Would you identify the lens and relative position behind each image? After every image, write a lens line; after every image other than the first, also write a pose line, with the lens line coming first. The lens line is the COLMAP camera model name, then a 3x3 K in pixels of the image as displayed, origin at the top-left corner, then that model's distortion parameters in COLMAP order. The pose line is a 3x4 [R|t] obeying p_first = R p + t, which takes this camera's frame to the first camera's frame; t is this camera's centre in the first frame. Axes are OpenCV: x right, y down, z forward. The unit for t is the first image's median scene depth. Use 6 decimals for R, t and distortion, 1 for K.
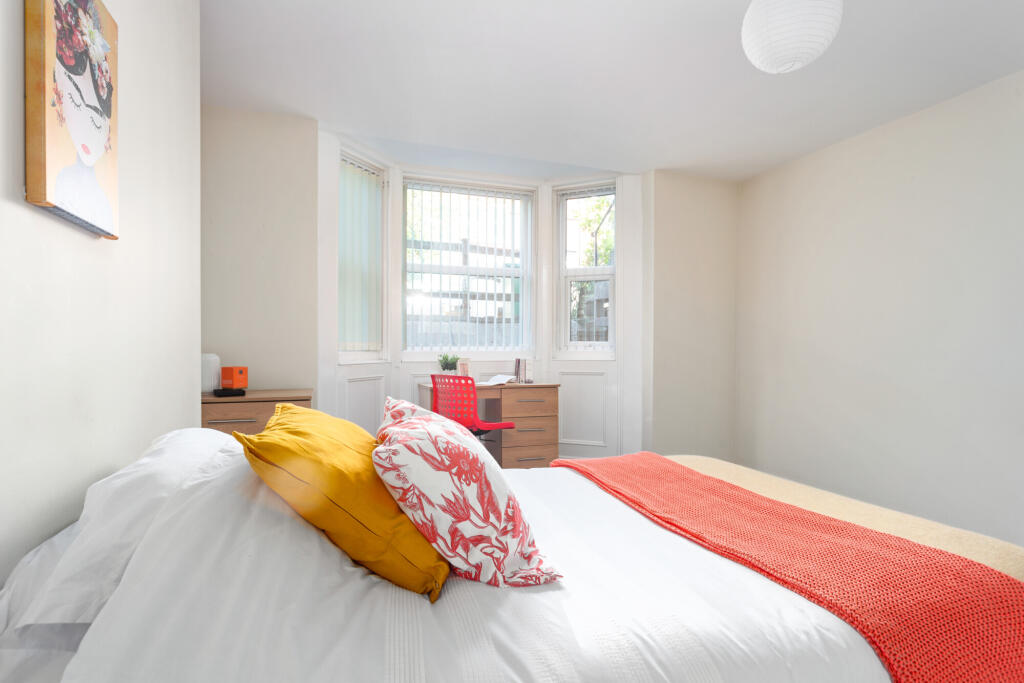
lens RADIAL K [[528.1, 0, 513.9], [0, 528.1, 349.3], [0, 0, 1]] dist [0.005230, 0.000237]
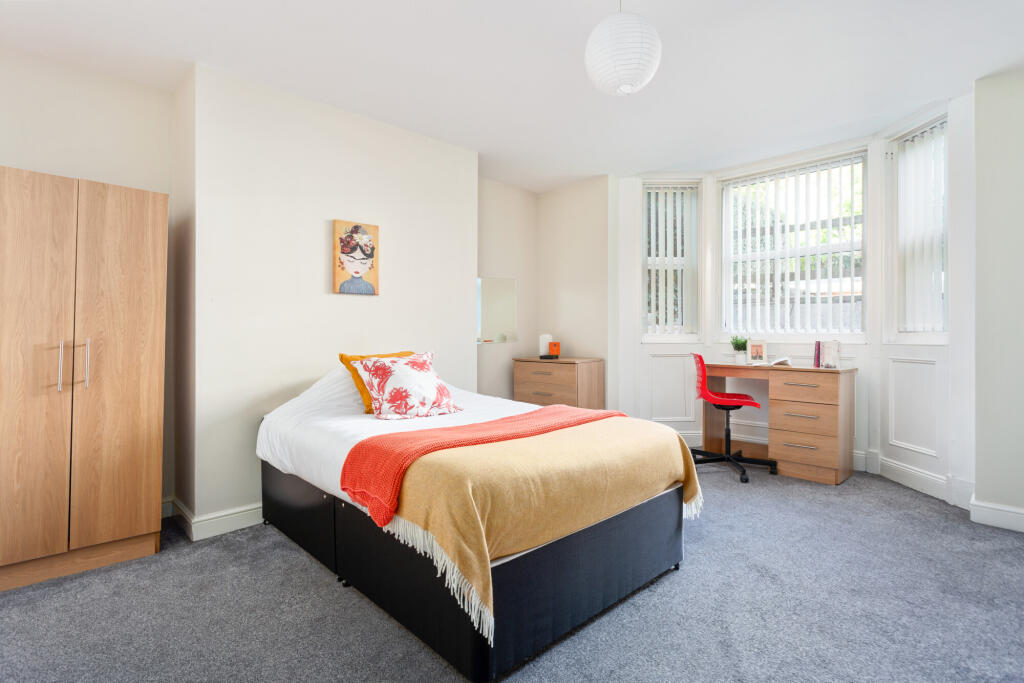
lens RADIAL K [[528.1, 0, 514.1], [0, 528.1, 333.6], [0, 0, 1]] dist [0.005230, 0.000237]
pose [[0.409413, 0.000937, -0.912349, 0.669623], [-0.001495, 0.999999, 0.000356, 0.004056], [0.912348, 0.001218, 0.409414, 0.128510]]
